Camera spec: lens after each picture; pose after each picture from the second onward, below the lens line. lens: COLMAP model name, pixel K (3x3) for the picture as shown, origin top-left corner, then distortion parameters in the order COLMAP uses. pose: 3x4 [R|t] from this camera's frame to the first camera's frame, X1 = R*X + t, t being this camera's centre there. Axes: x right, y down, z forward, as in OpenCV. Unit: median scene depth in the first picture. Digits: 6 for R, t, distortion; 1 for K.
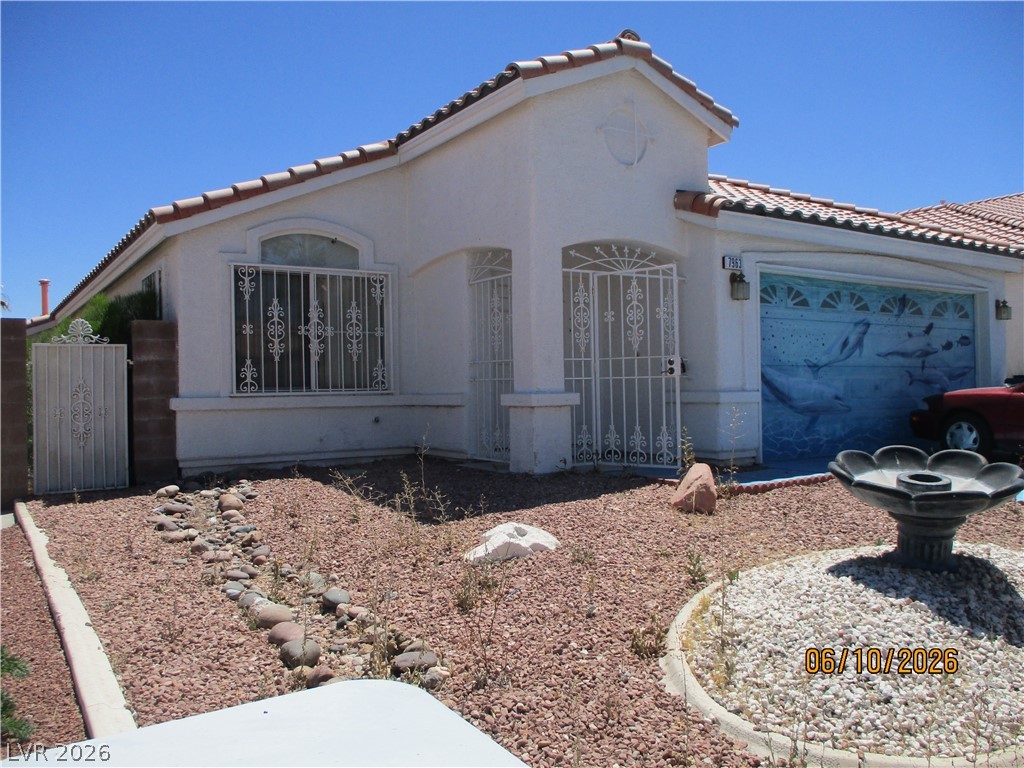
lens RADIAL K [[837.6, 0, 514.7], [0, 837.6, 383.5], [0, 0, 1]] dist [-0.074242, -0.000314]
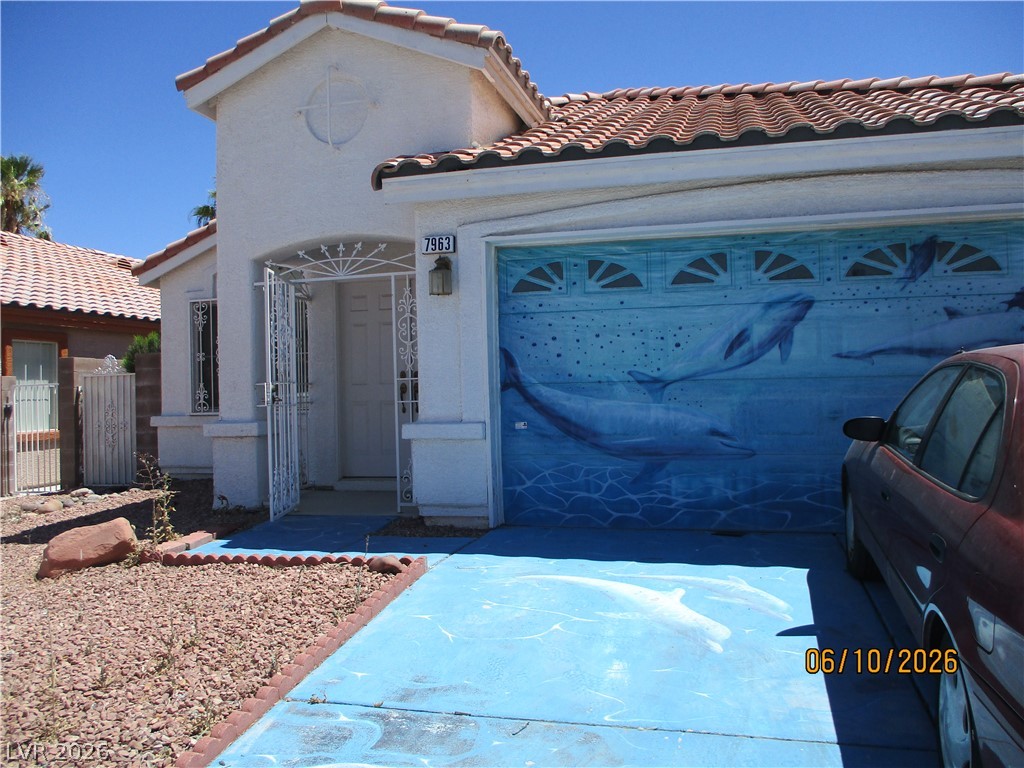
lens RADIAL K [[837.6, 0, 513.1], [0, 837.6, 386.3], [0, 0, 1]] dist [-0.074242, -0.000314]
pose [[0.675481, -0.005959, -0.737354, 0.759728], [0.016635, 0.999836, 0.007159, -0.023868], [0.737190, -0.017102, 0.675469, 0.507642]]
